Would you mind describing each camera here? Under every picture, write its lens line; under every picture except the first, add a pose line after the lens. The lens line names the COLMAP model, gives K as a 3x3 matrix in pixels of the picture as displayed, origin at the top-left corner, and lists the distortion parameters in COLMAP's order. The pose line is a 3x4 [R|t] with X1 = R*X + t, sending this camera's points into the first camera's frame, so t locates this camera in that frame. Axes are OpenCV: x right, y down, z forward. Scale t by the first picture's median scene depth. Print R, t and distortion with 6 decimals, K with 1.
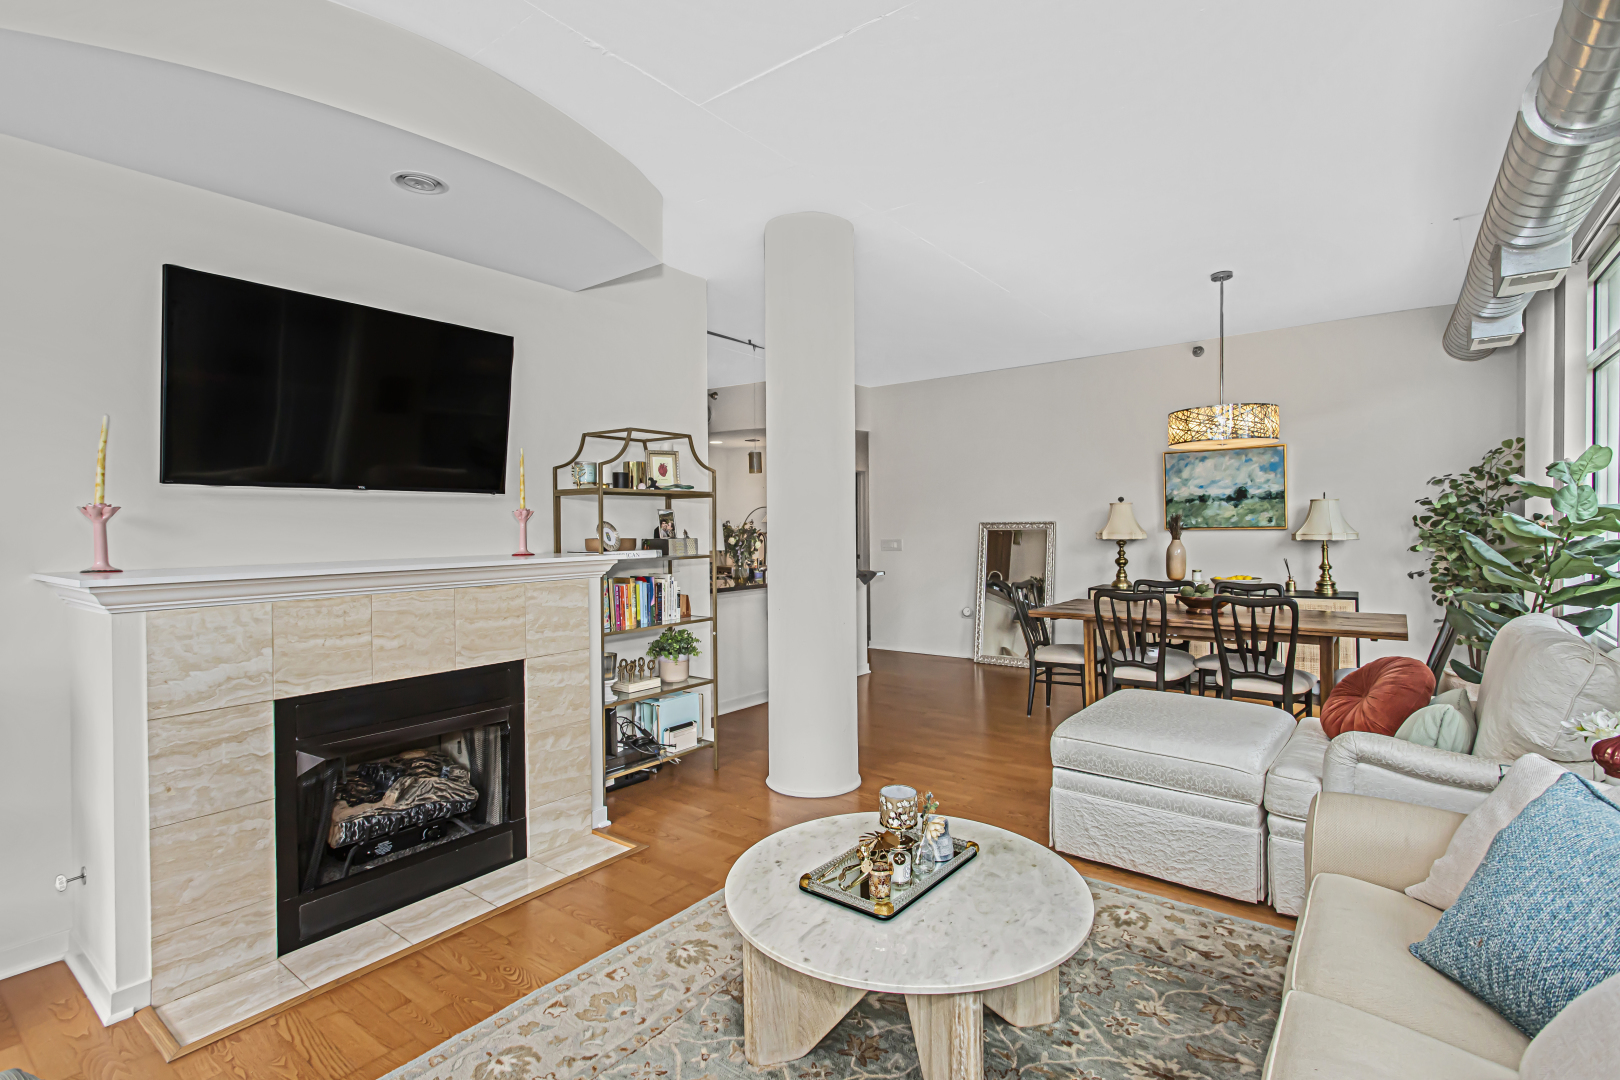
lens RADIAL K [[772.4, 0, 817.6], [0, 772.4, 531.6], [0, 0, 1]] dist [0.001004, 0.002442]
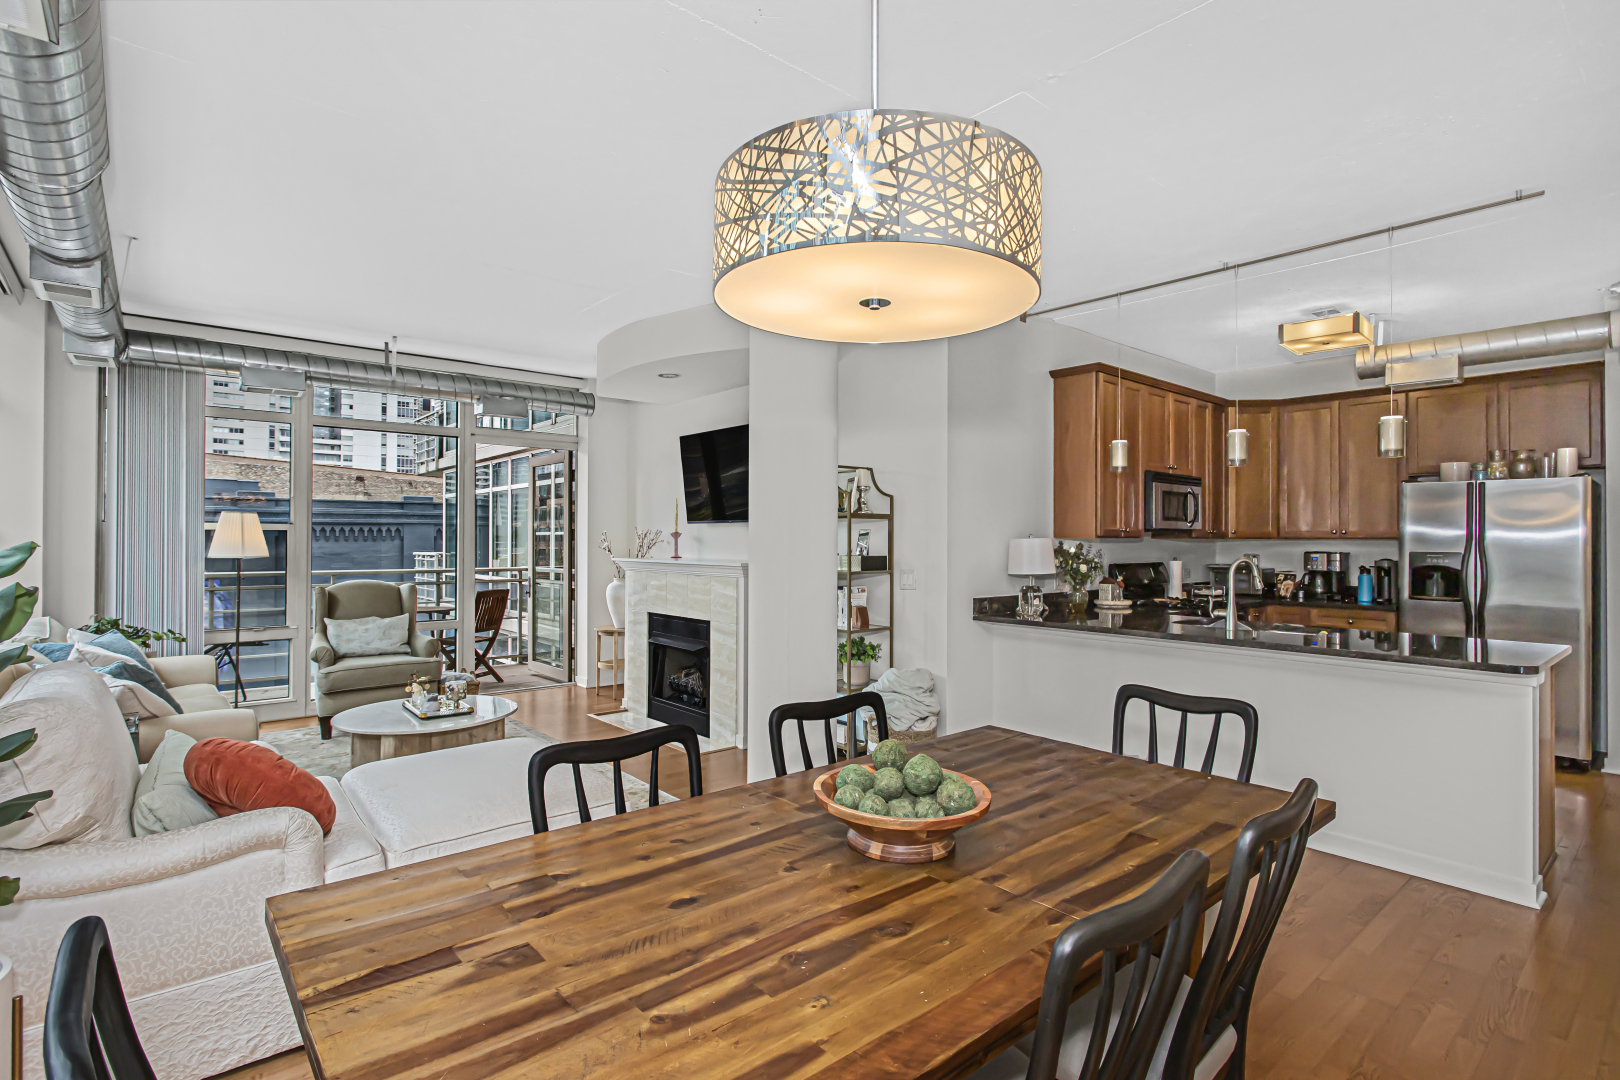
lens RADIAL K [[802.1, 0, 798.1], [0, 802.1, 536.1], [0, 0, 1]] dist [0.000279, 0.000178]
pose [[-0.231506, 0.002312, -0.972831, 0.953609], [-0.012664, 0.999905, 0.005390, -0.024320], [0.972751, 0.013568, -0.231455, 1.178274]]
